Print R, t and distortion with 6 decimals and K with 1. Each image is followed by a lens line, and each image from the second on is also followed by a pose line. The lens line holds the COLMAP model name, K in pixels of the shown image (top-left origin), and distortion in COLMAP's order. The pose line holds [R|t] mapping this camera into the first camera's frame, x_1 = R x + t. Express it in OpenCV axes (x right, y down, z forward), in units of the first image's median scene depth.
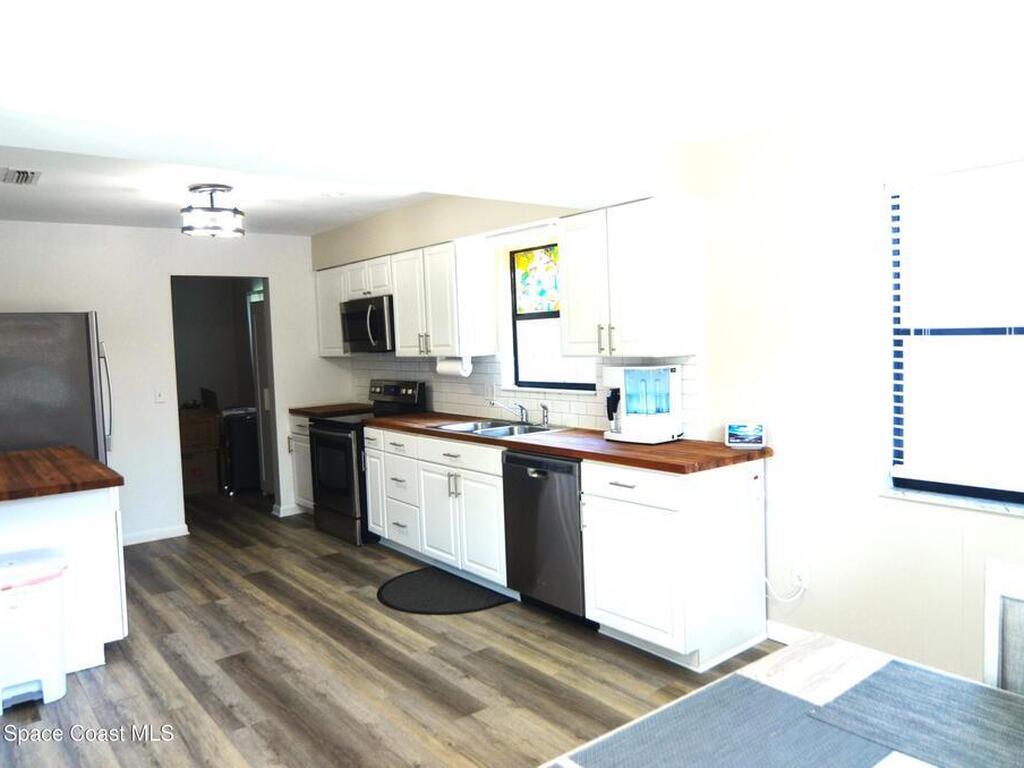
lens RADIAL K [[757.3, 0, 512.0], [0, 757.3, 384.0], [0, 0, 1]] dist [0.000826, 0.000063]
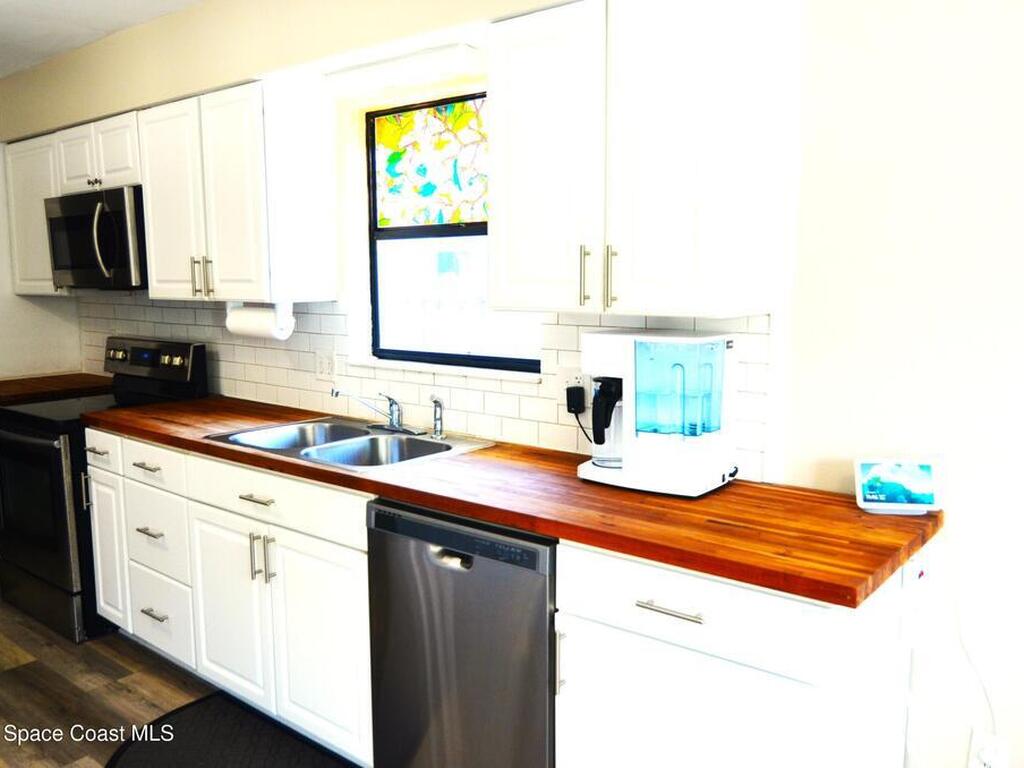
lens RADIAL K [[831.5, 0, 512.0], [0, 831.5, 384.0], [0, 0, 1]] dist [-0.001761, -0.004641]
pose [[0.973816, 0.004076, 0.227303, -0.035765], [-0.018439, 0.997961, 0.061105, -0.017251], [-0.226591, -0.063696, 0.971905, 0.376974]]
